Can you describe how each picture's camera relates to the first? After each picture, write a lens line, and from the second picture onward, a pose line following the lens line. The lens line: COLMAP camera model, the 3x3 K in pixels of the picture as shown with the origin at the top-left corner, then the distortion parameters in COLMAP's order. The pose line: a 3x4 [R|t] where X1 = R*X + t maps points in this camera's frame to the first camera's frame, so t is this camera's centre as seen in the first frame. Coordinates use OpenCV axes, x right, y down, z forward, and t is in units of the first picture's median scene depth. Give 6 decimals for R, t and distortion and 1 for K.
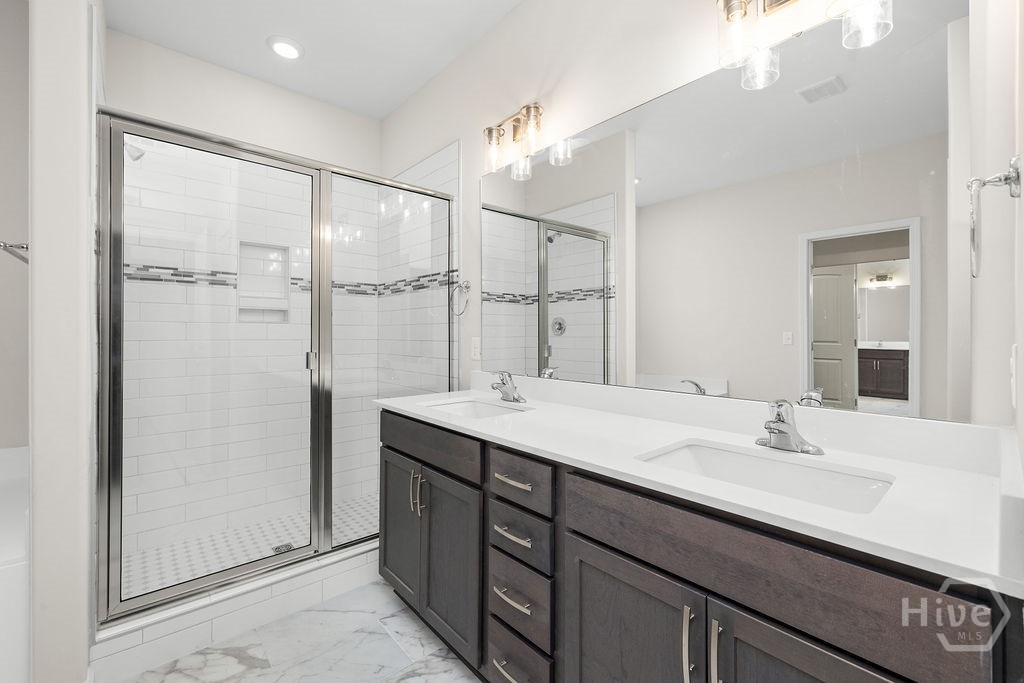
lens RADIAL K [[438.8, 0, 503.5], [0, 438.8, 326.8], [0, 0, 1]] dist [-0.002016, -0.000550]
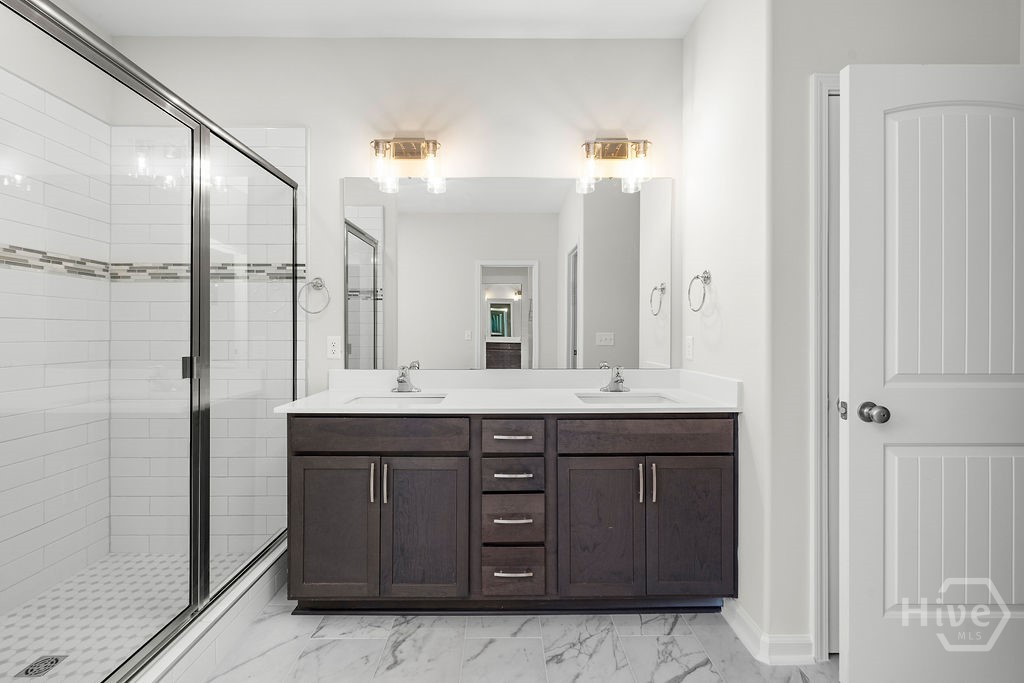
lens RADIAL K [[438.8, 0, 511.0], [0, 438.8, 325.8], [0, 0, 1]] dist [-0.002016, -0.000550]
pose [[0.631262, 0.008991, 0.775518, -0.558657], [-0.010558, 0.999940, -0.002999, -0.000166], [-0.775498, -0.006295, 0.631319, 0.060819]]
